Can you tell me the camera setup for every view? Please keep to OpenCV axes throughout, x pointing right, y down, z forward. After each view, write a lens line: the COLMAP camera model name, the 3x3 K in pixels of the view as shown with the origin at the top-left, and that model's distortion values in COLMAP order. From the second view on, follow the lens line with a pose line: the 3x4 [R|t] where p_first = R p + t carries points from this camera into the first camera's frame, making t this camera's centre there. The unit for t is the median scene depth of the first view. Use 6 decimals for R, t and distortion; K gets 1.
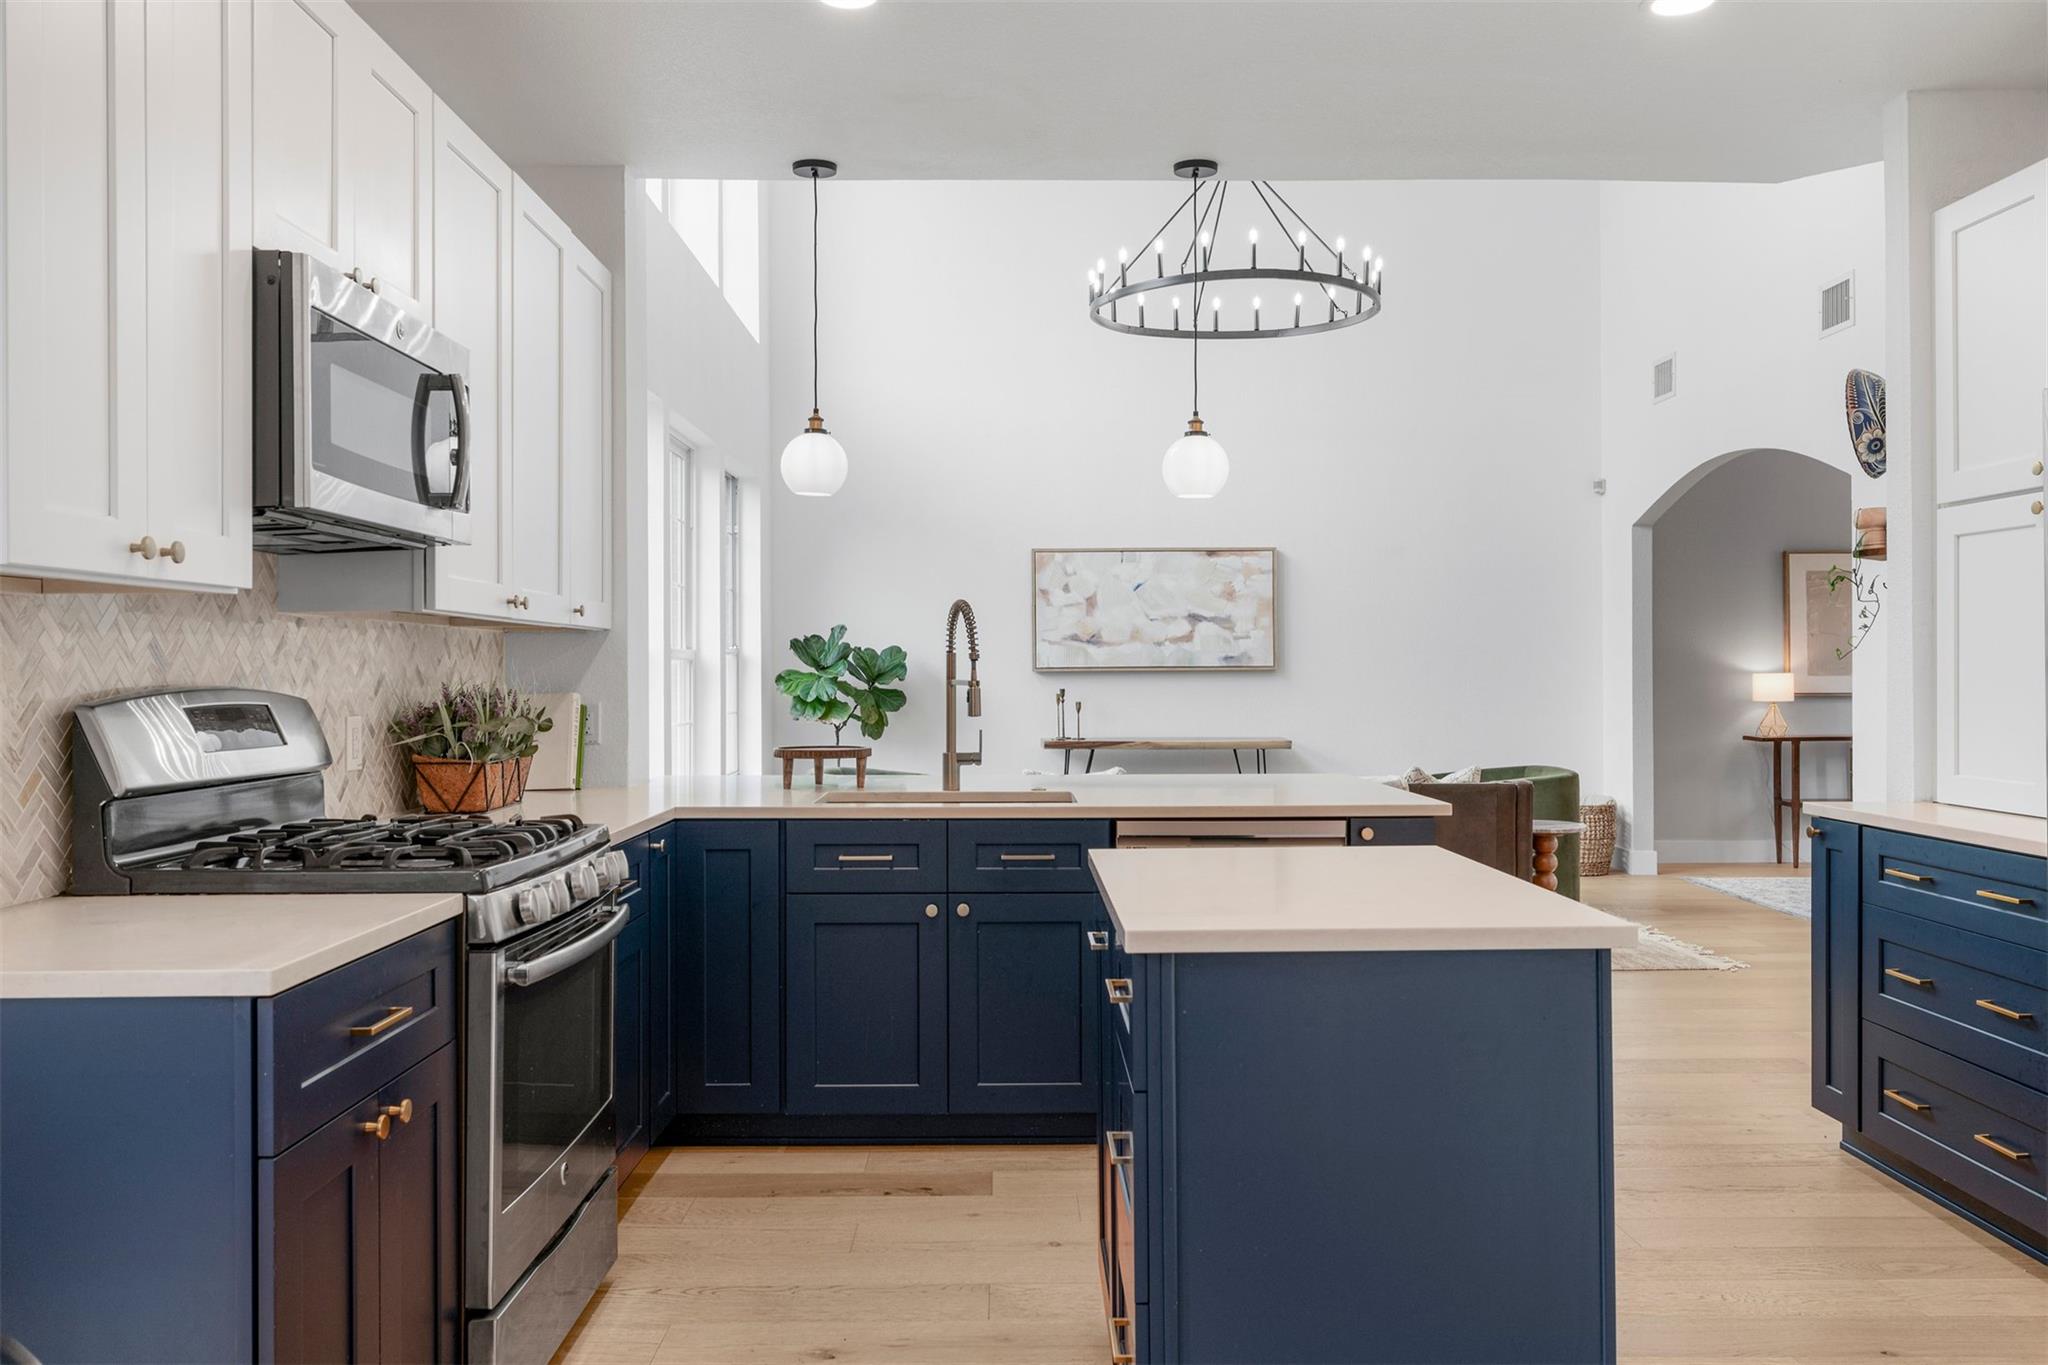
lens RADIAL K [[1558.1, 0, 1033.6], [0, 1558.1, 674.2], [0, 0, 1]] dist [-0.006647, 0.006927]
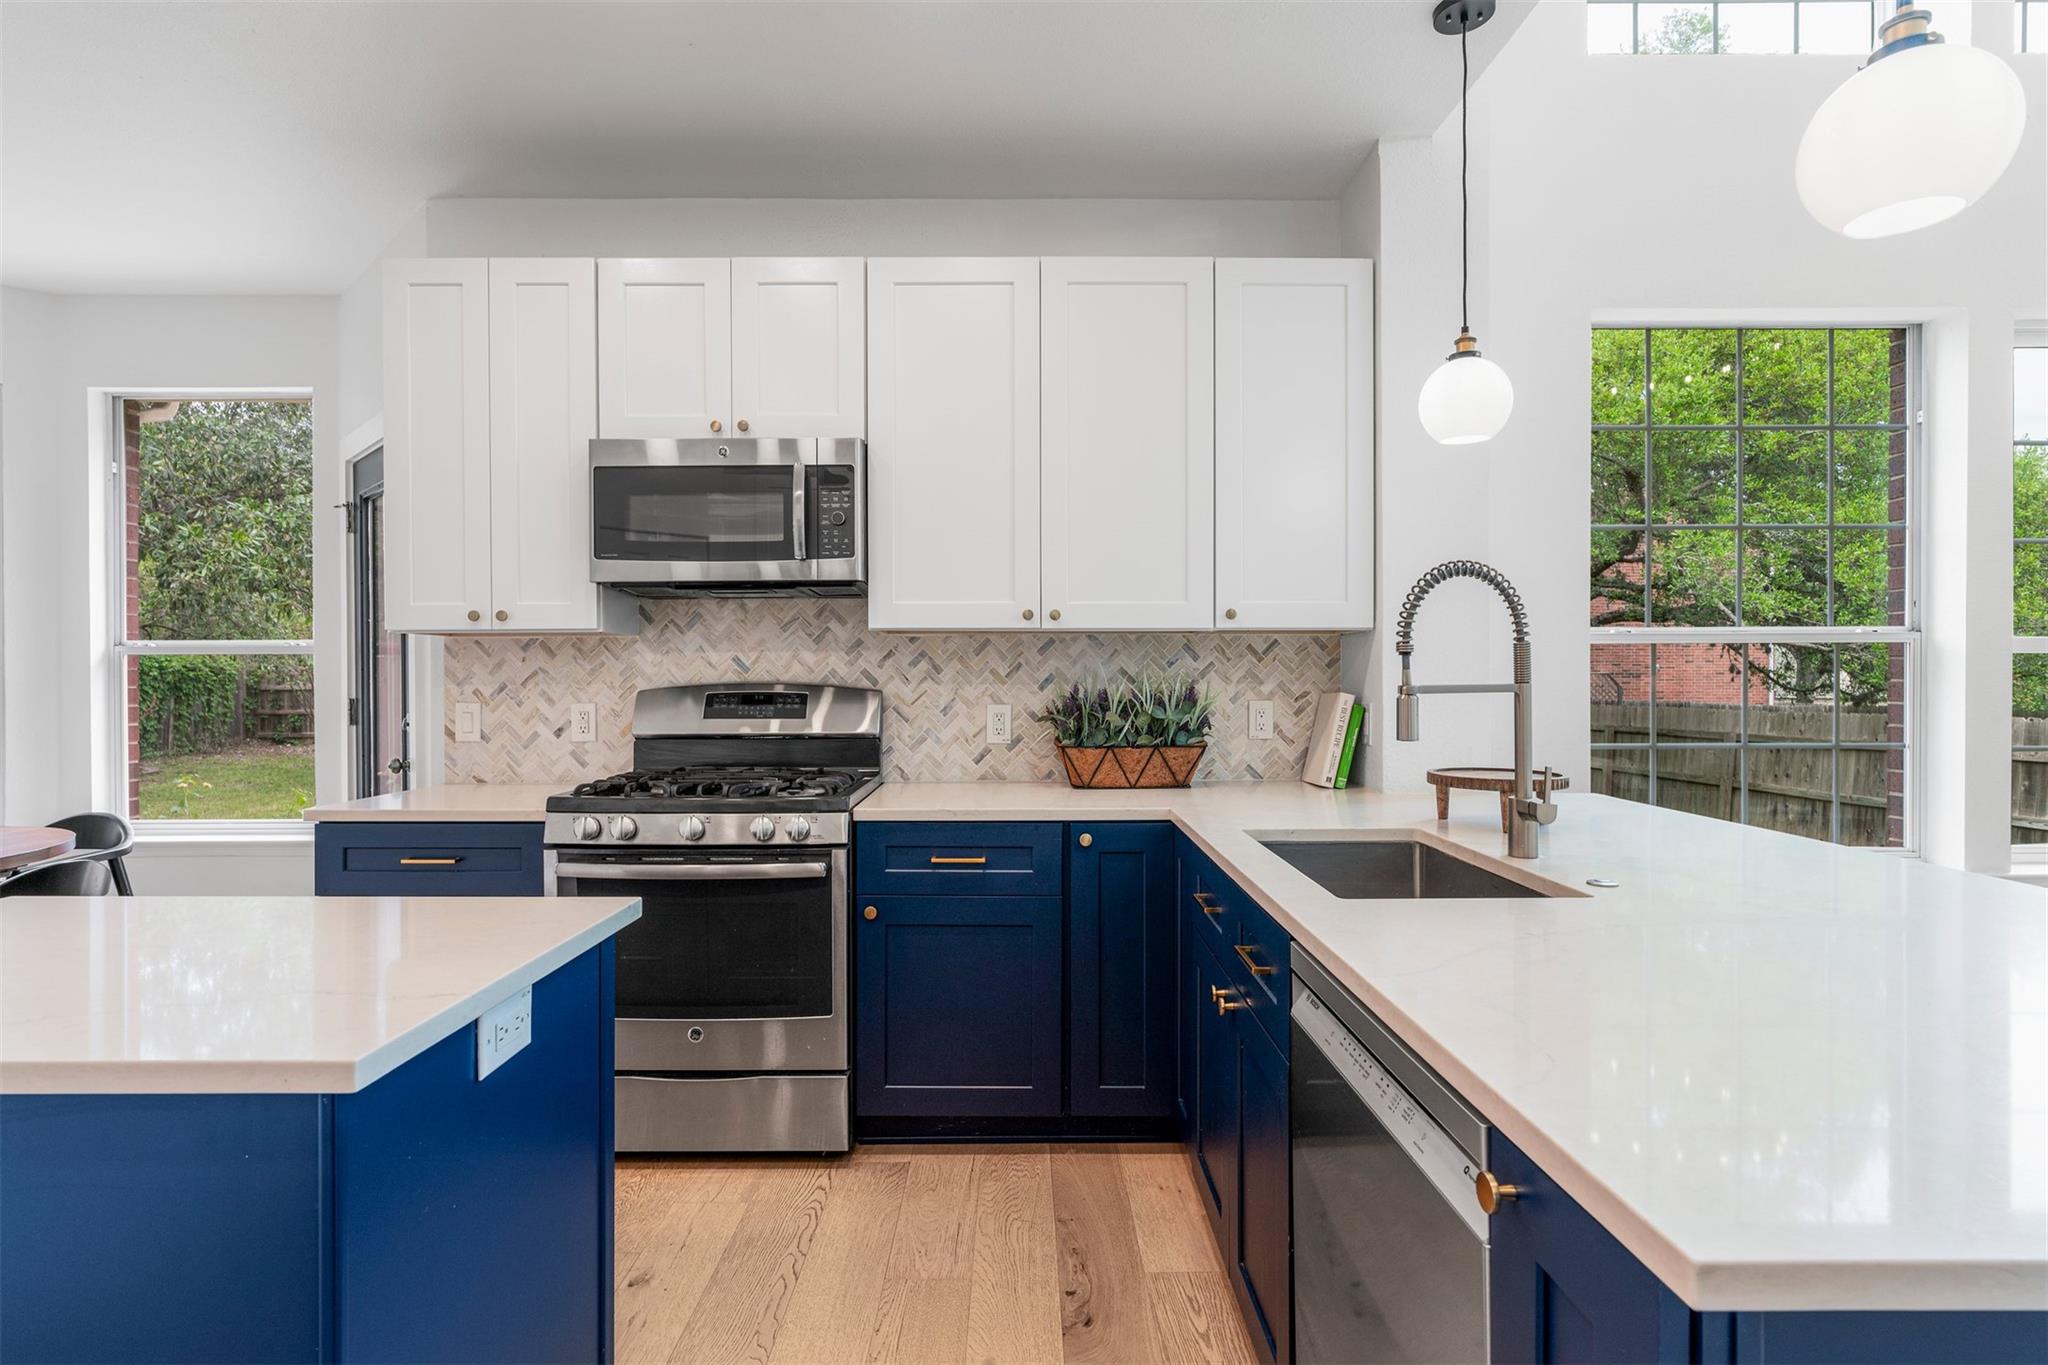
lens RADIAL K [[1016.9, 0, 1021.1], [0, 1016.9, 686.1], [0, 0, 1]] dist [-0.007295, -0.001765]
pose [[-0.008776, 0.011471, -0.999896, 0.382587], [-0.000027, 0.999934, 0.011472, -0.000276], [0.999961, 0.000128, -0.008775, 0.833418]]
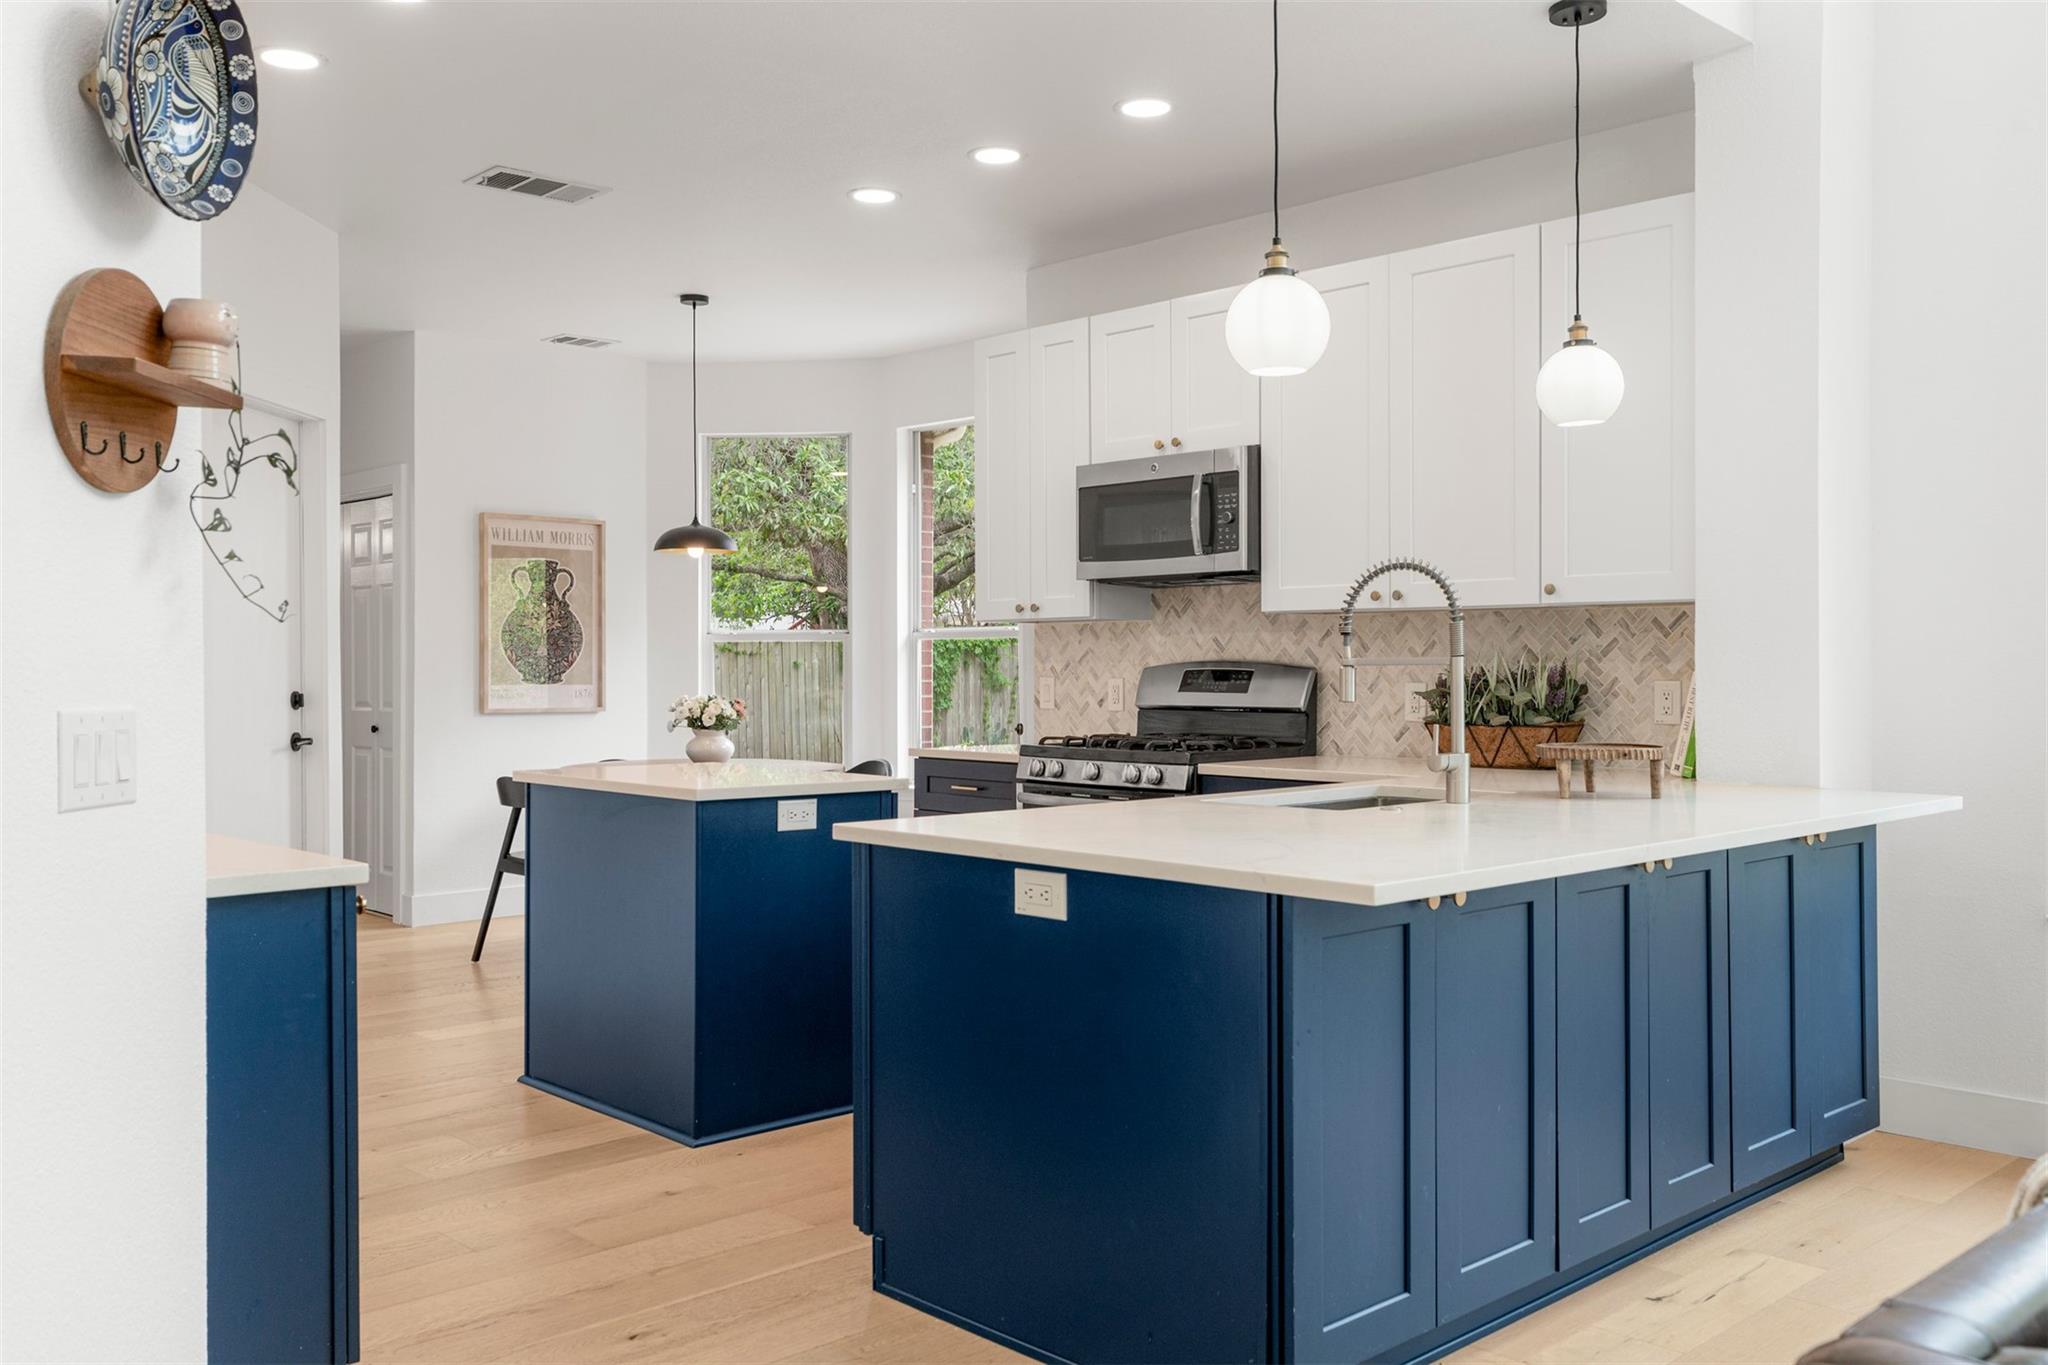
lens RADIAL K [[1737.4, 0, 1029.2], [0, 1737.4, 678.1], [0, 0, 1]] dist [-0.003545, 0.006043]
pose [[-0.739472, 0.008884, -0.673128, 0.702523], [0.001684, 0.999934, 0.011348, 0.003486], [0.673185, 0.007258, -0.739438, 1.555113]]
